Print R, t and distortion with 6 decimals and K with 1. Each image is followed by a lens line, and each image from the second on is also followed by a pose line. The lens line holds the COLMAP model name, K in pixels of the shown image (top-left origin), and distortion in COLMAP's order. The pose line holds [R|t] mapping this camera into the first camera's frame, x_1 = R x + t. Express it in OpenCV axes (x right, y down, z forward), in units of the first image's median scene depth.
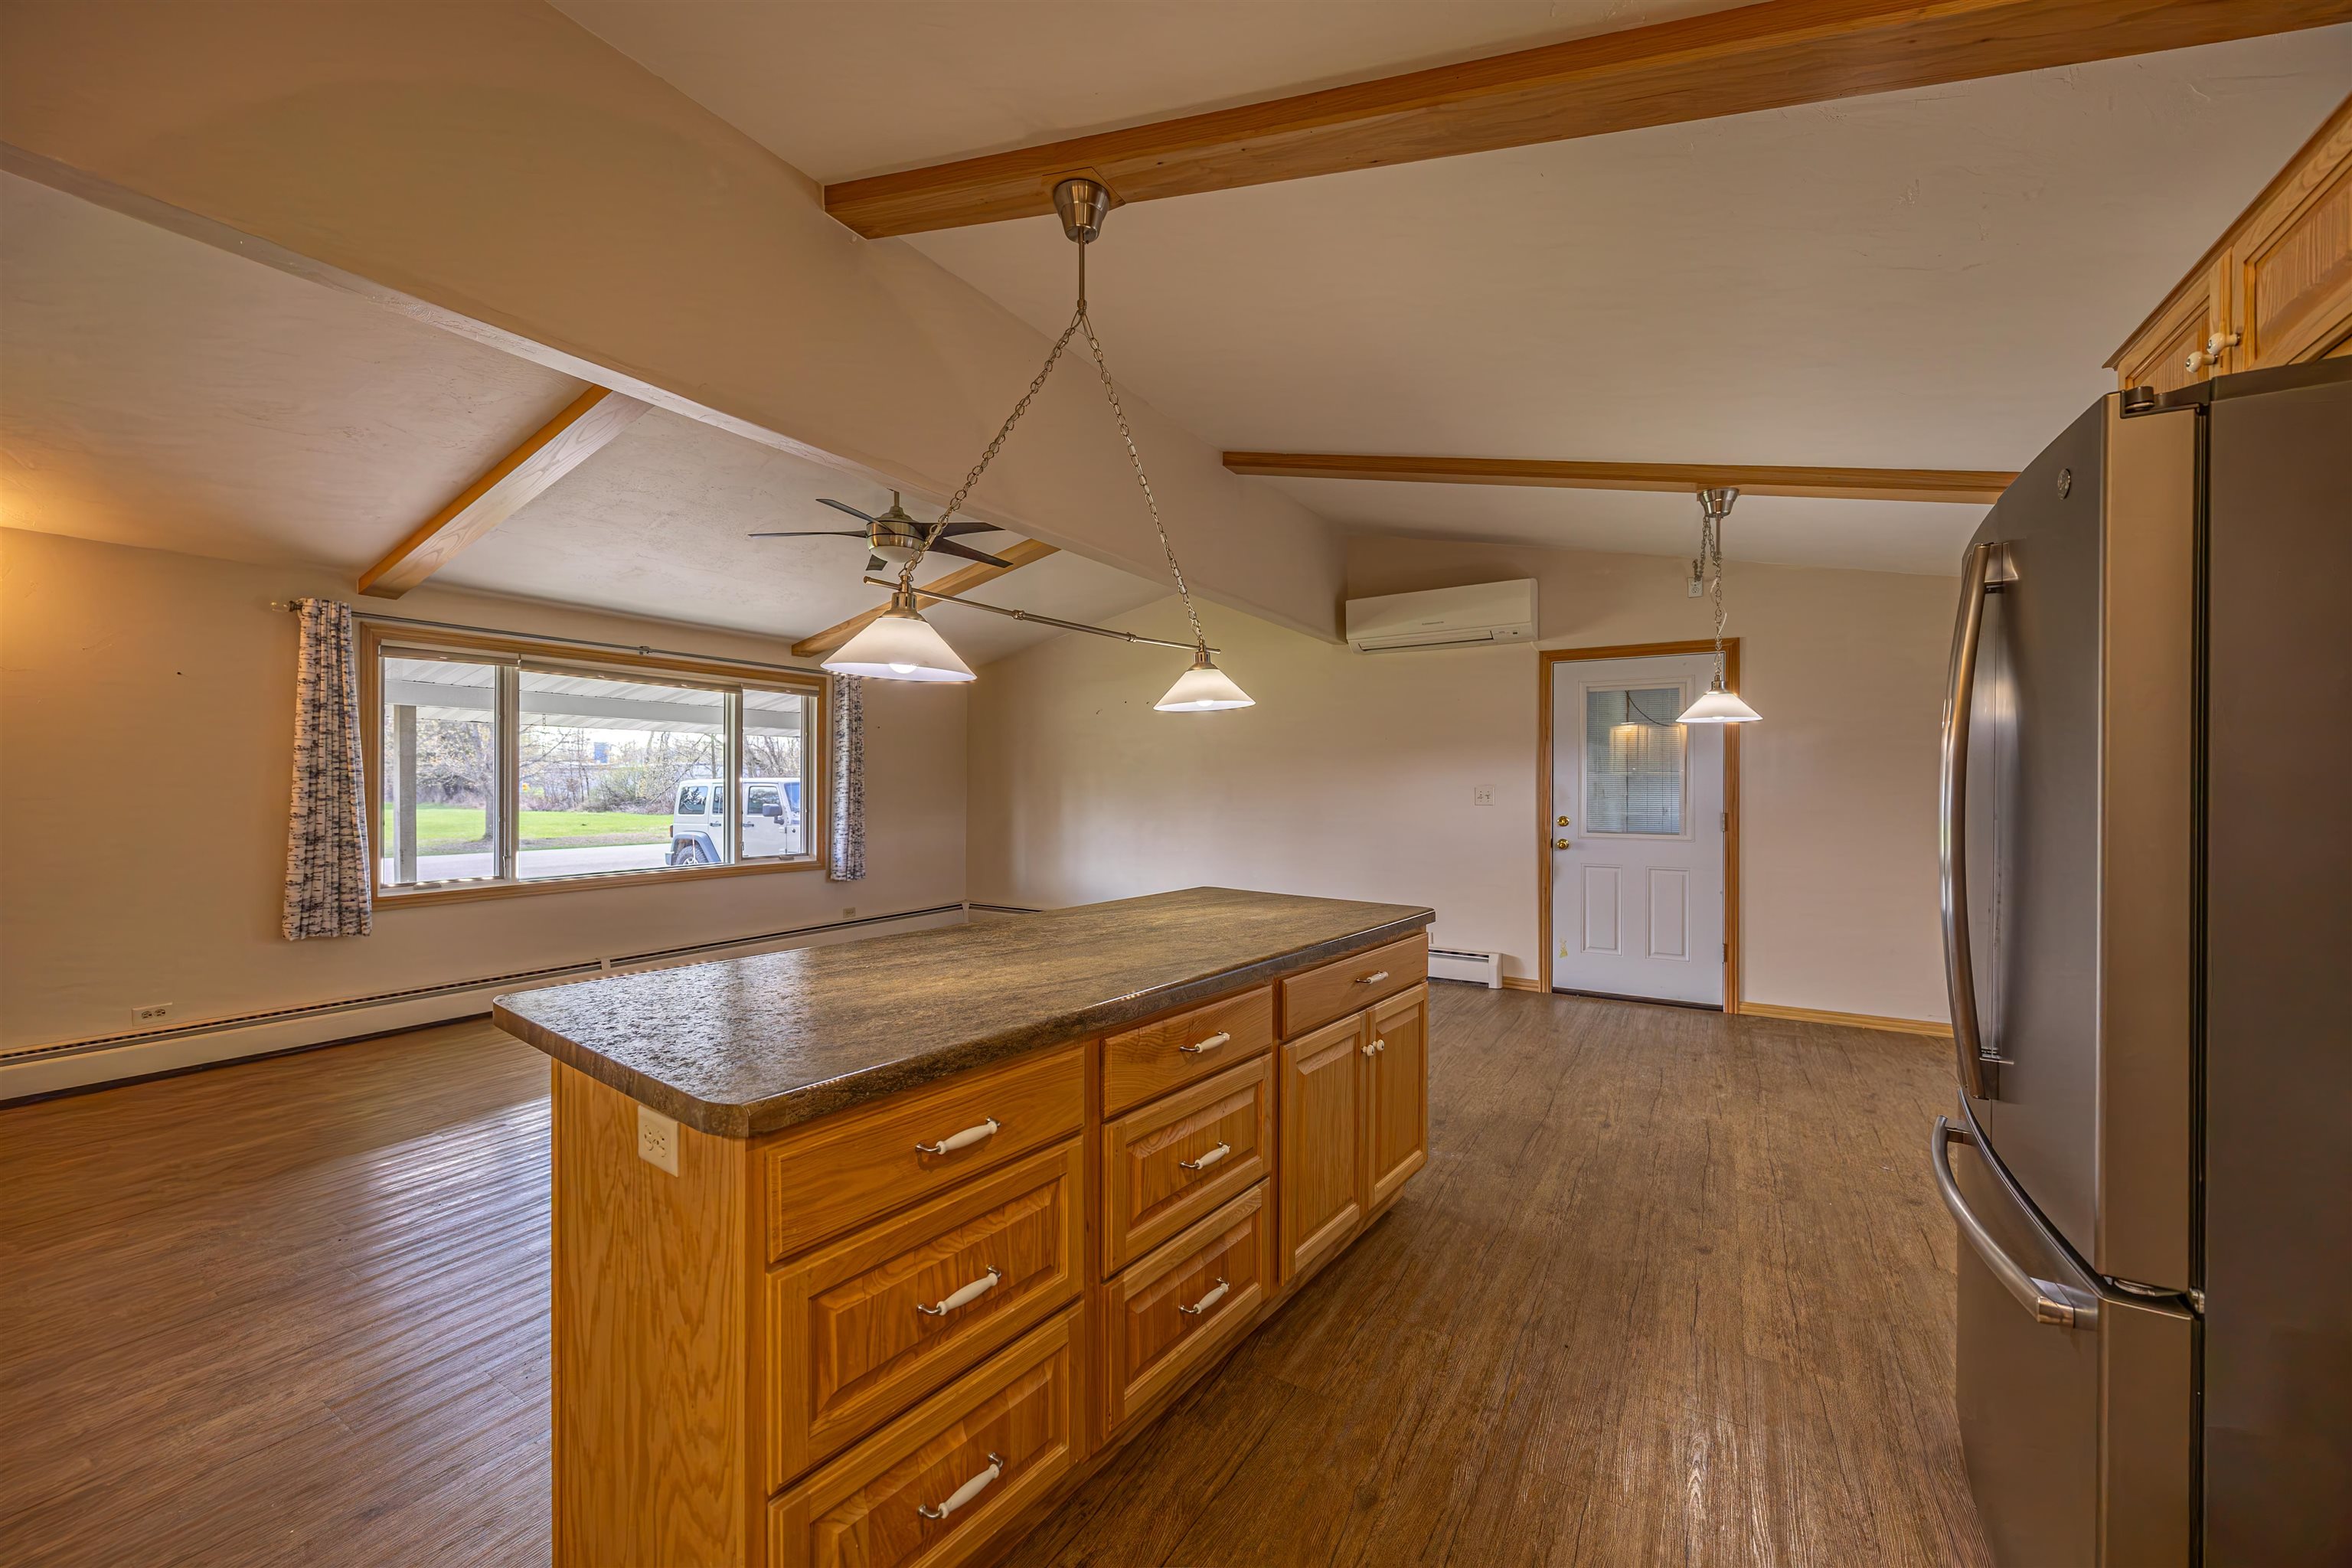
lens RADIAL K [[889.5, 0, 1183.7], [0, 889.5, 785.7], [0, 0, 1]] dist [-0.002386, -0.000087]
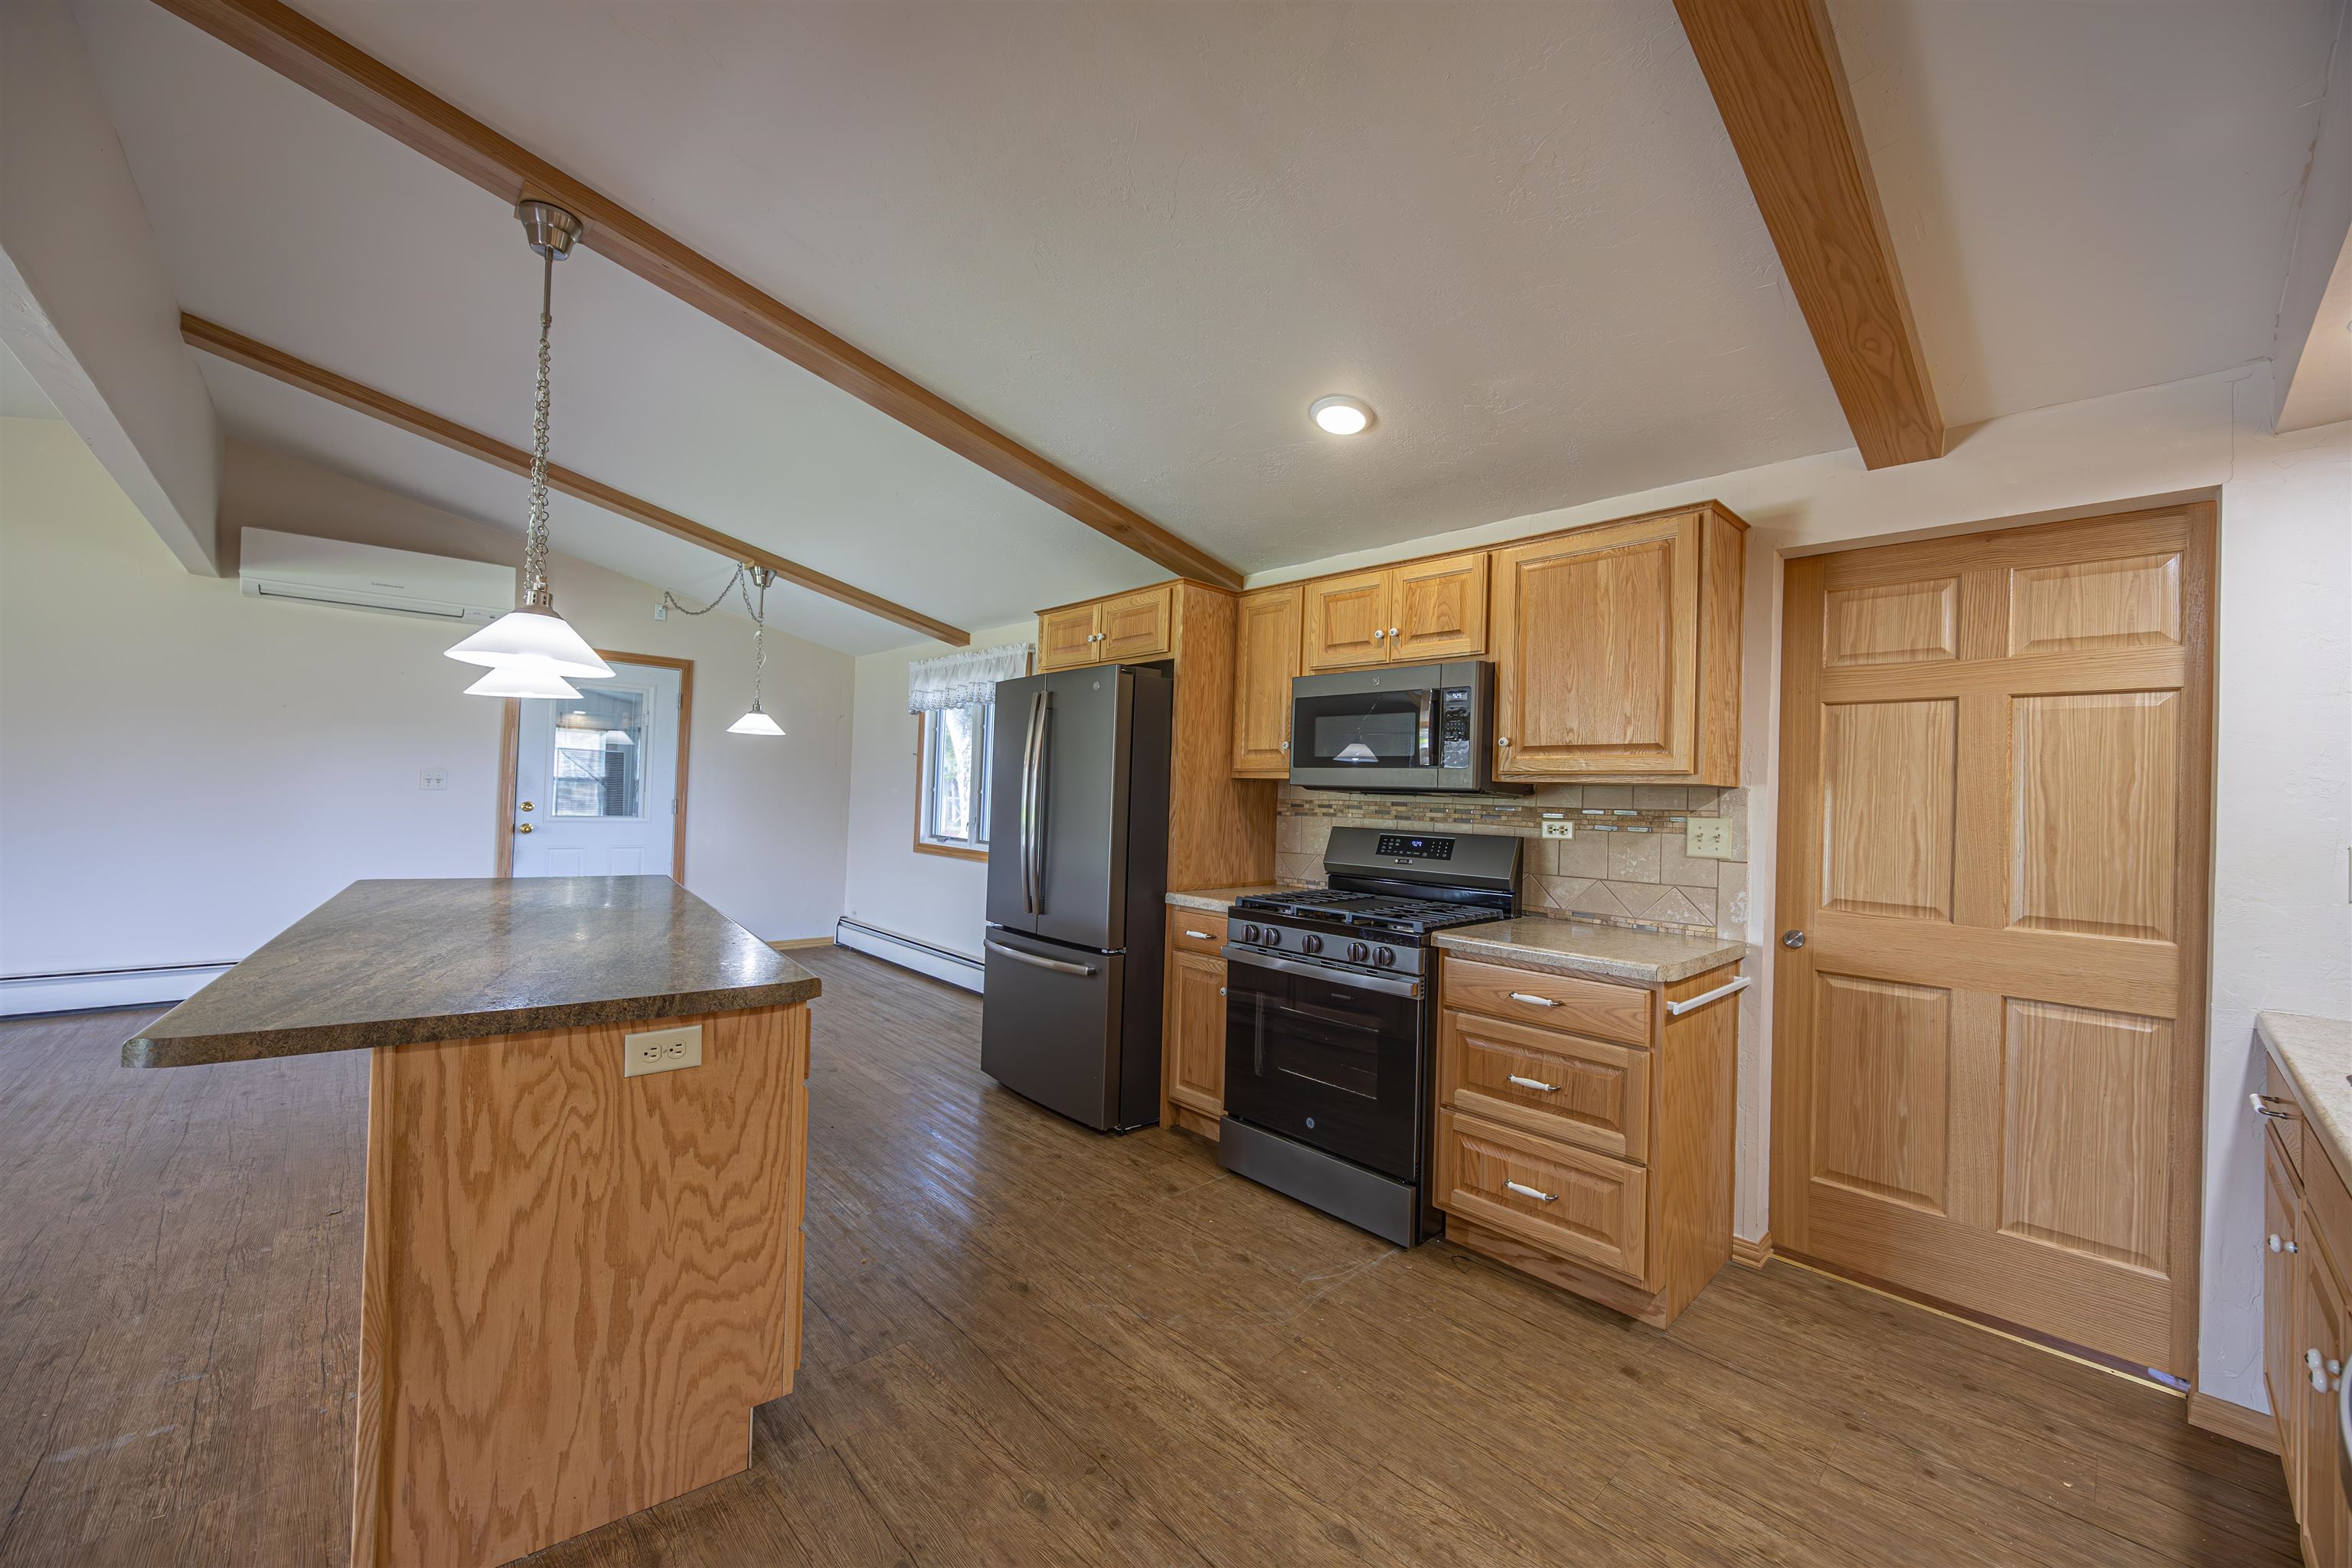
lens RADIAL K [[894.2, 0, 1176.0], [0, 894.2, 784.0], [0, 0, 1]] dist [-0.002092, -0.000173]
pose [[0.276826, 0.019121, 0.960730, -0.364686], [-0.033395, 0.999389, -0.010269, -0.000563], [-0.960340, -0.029241, 0.277296, -0.014764]]
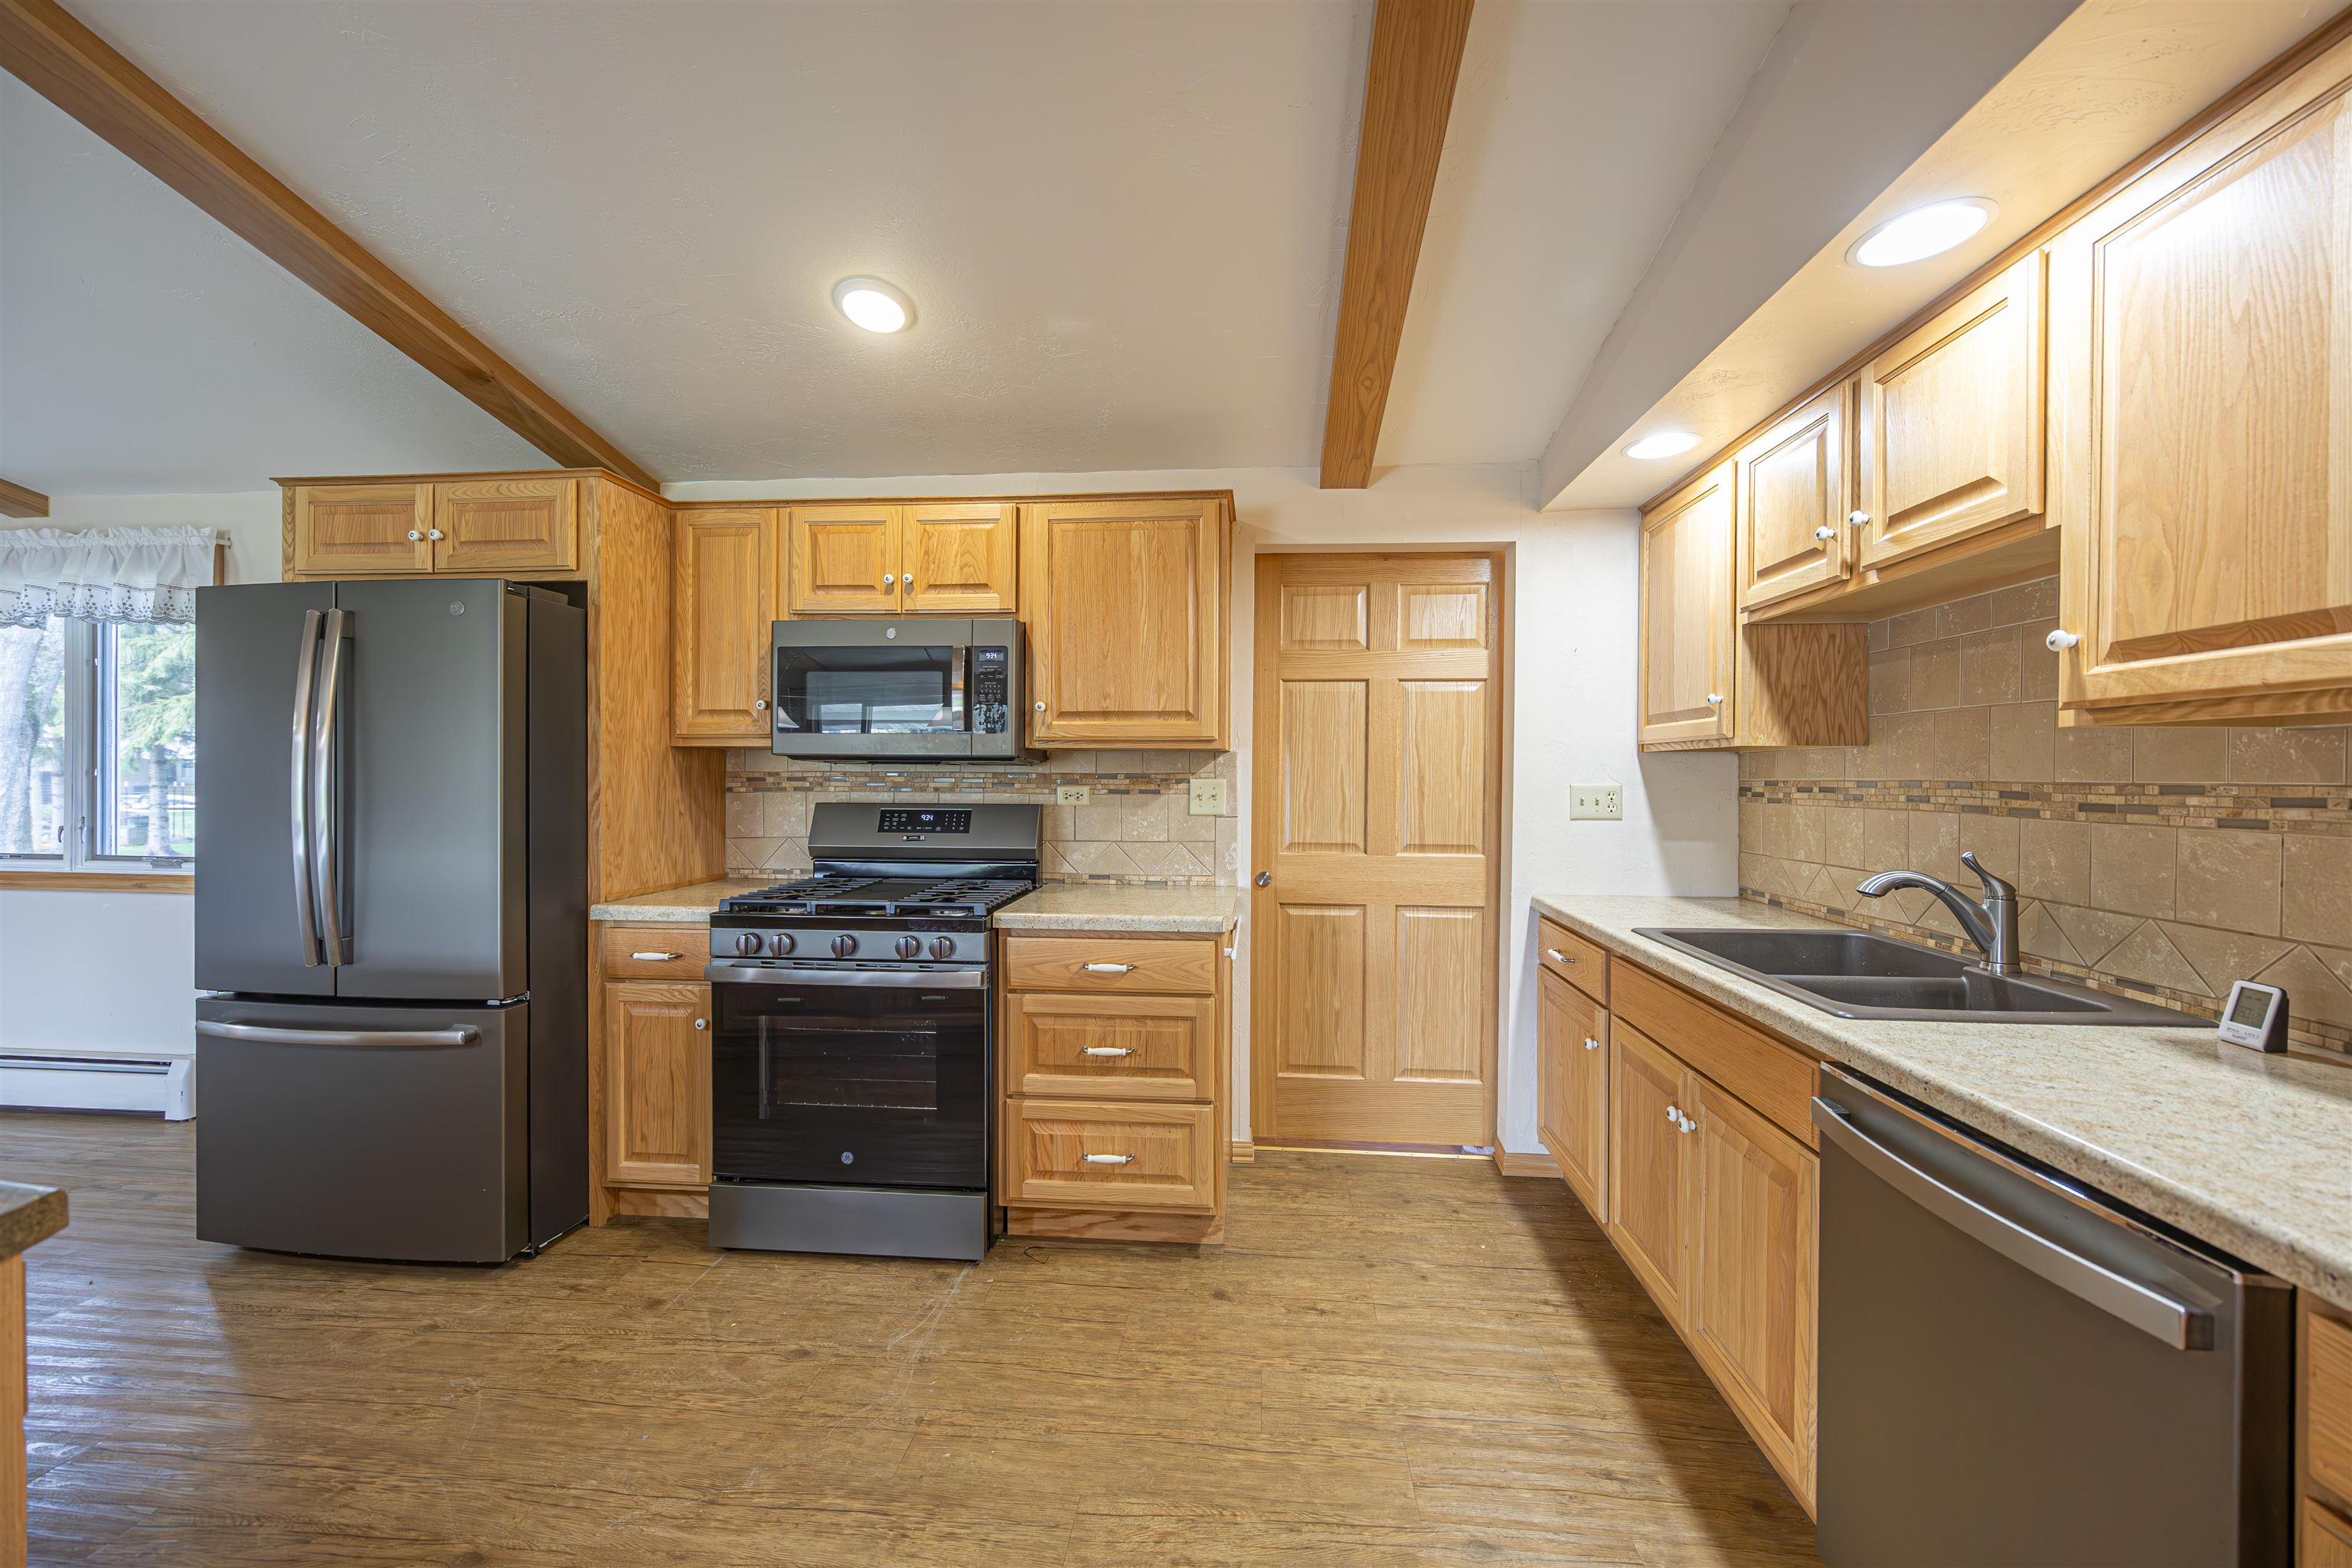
lens RADIAL K [[903.6, 0, 1181.6], [0, 903.6, 783.8], [0, 0, 1]] dist [-0.001625, 0.000241]
pose [[-0.434977, -0.014040, 0.900332, -0.304634], [-0.007968, 0.999899, 0.011743, -0.000154], [-0.900406, -0.002066, -0.435046, 0.092320]]
